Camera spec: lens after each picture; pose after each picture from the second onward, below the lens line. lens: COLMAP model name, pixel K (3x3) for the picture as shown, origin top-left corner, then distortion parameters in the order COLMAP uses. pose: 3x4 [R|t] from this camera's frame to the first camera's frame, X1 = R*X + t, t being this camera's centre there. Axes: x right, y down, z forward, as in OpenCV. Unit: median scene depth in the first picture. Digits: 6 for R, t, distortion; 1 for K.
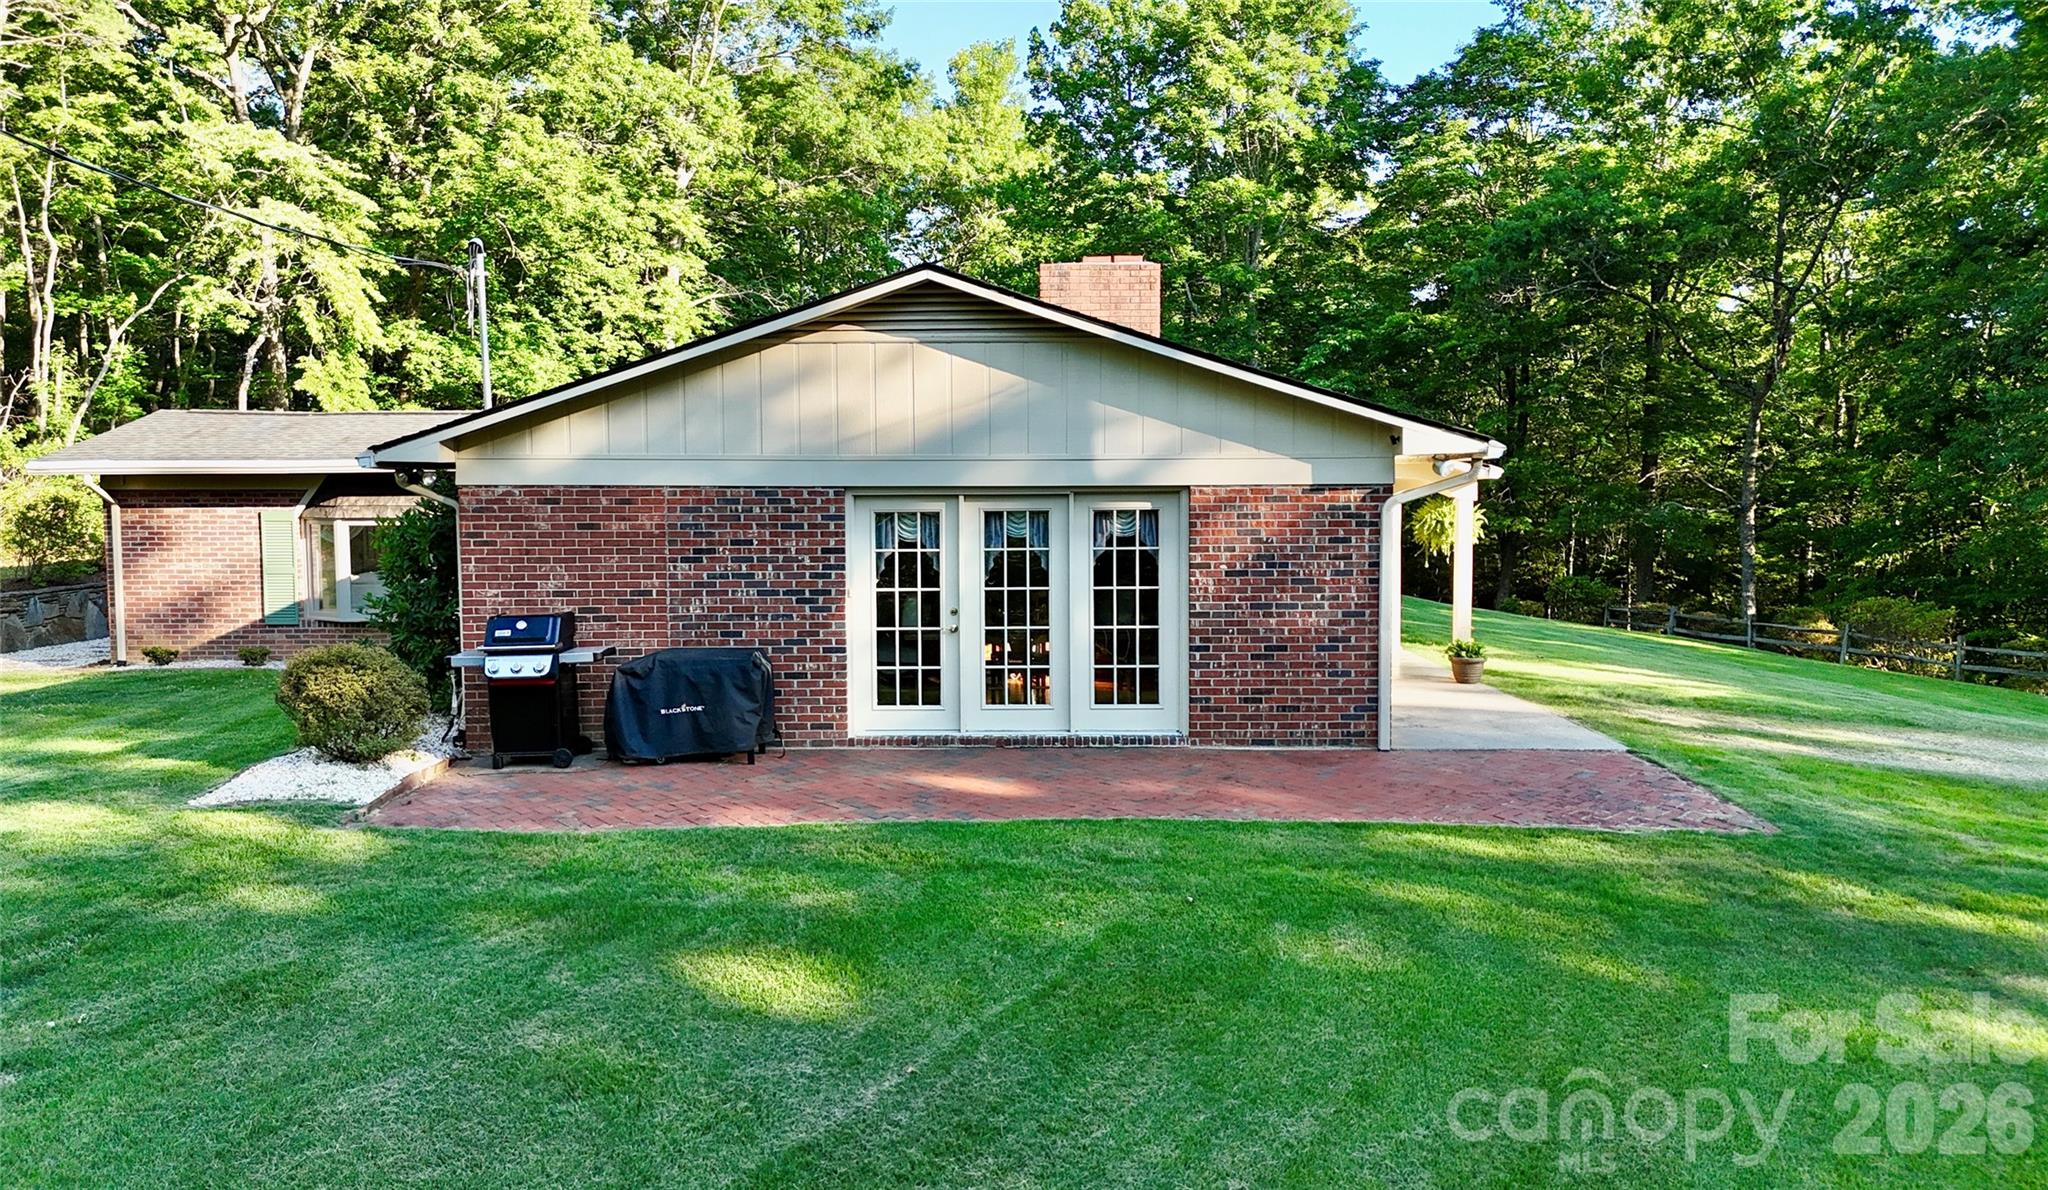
lens RADIAL K [[1498.5, 0, 1026.5], [0, 1498.5, 601.0], [0, 0, 1]] dist [0.063895, -0.000707]
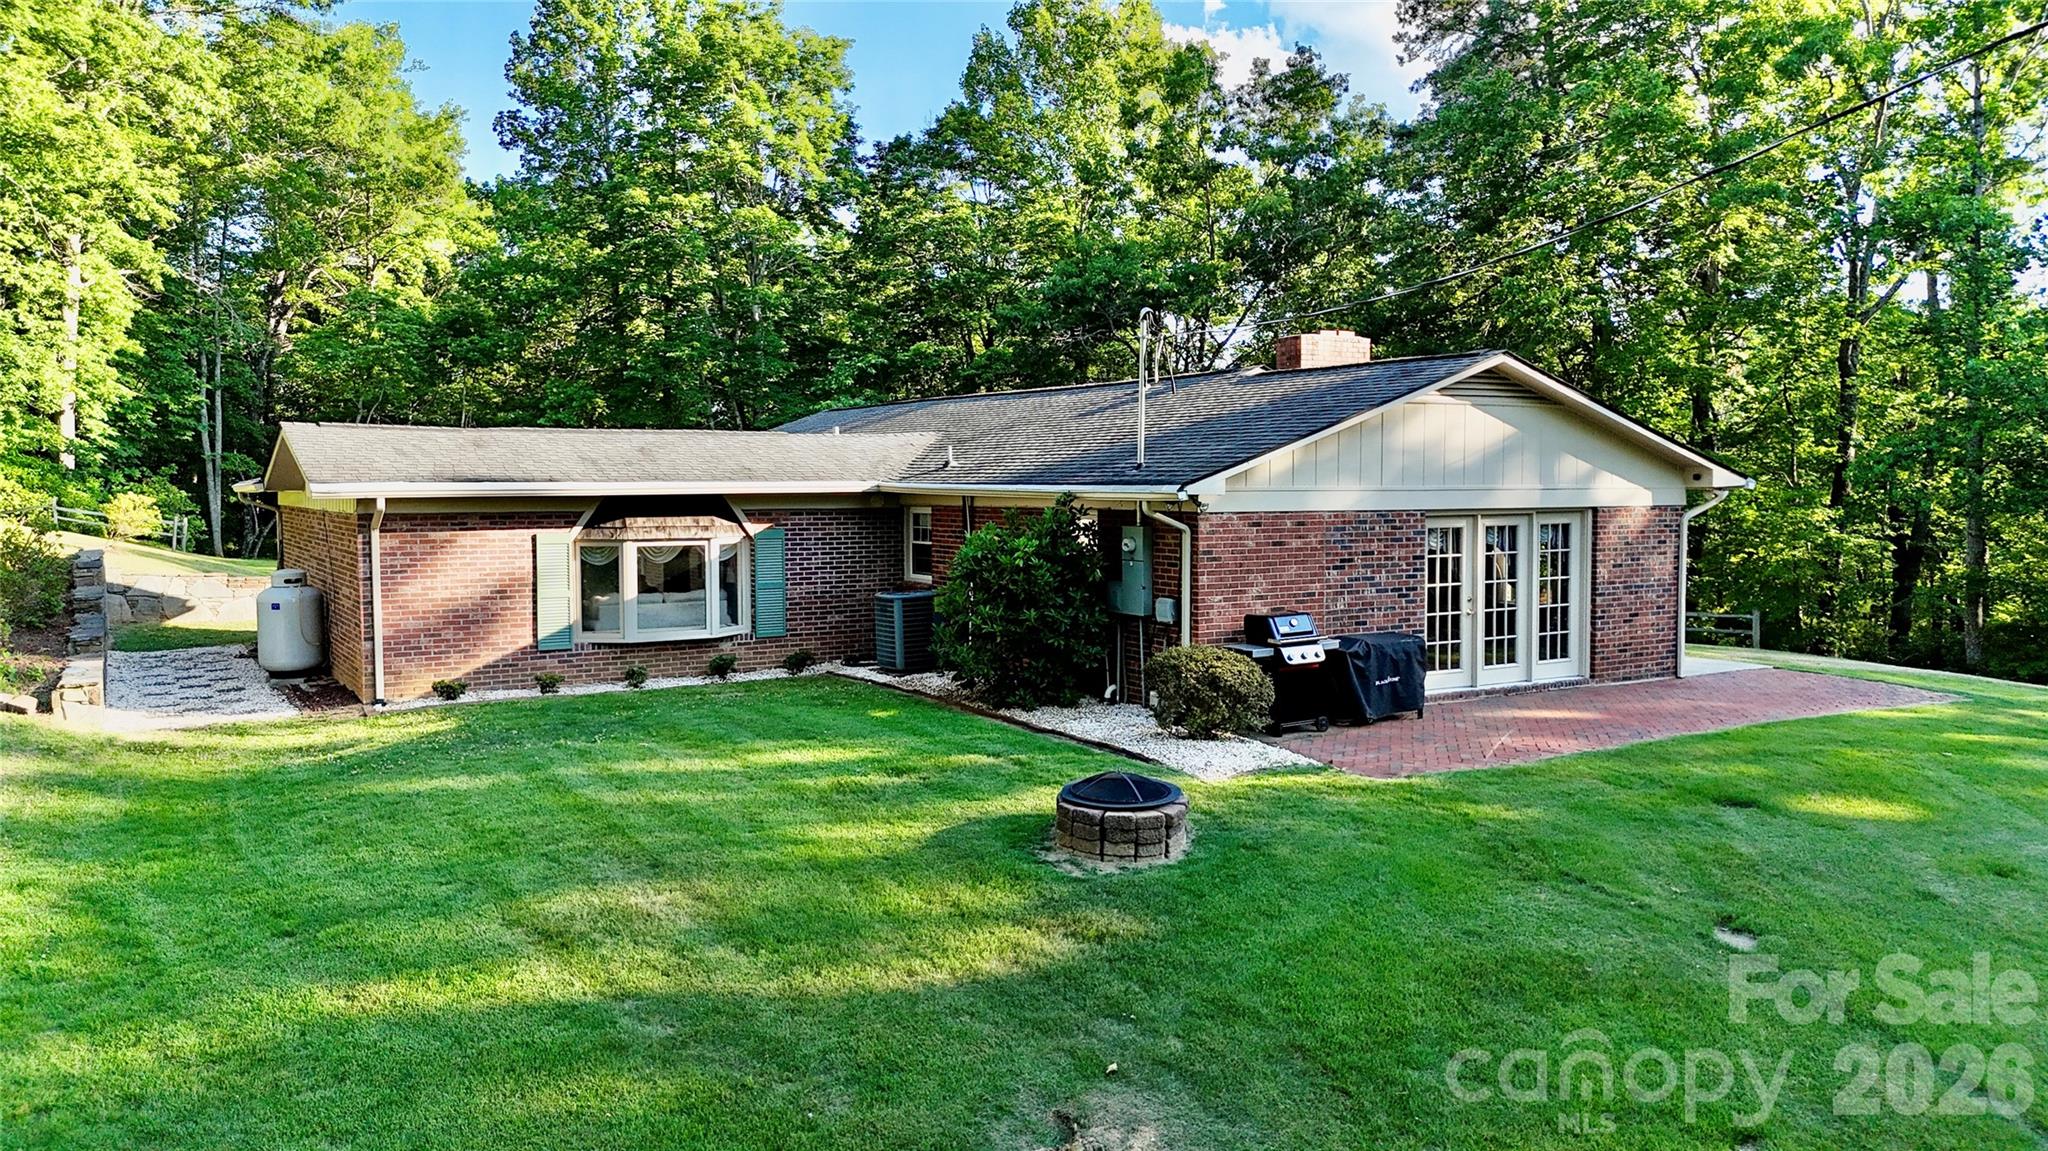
lens RADIAL K [[1447.2, 0, 1023.3], [0, 1447.2, 571.5], [0, 0, 1]] dist [0.027042, -0.003167]
pose [[0.853871, -0.029920, 0.519624, -1.089806], [0.038425, 0.999246, -0.005605, -0.027086], [-0.519064, 0.024753, 0.854377, 0.073444]]
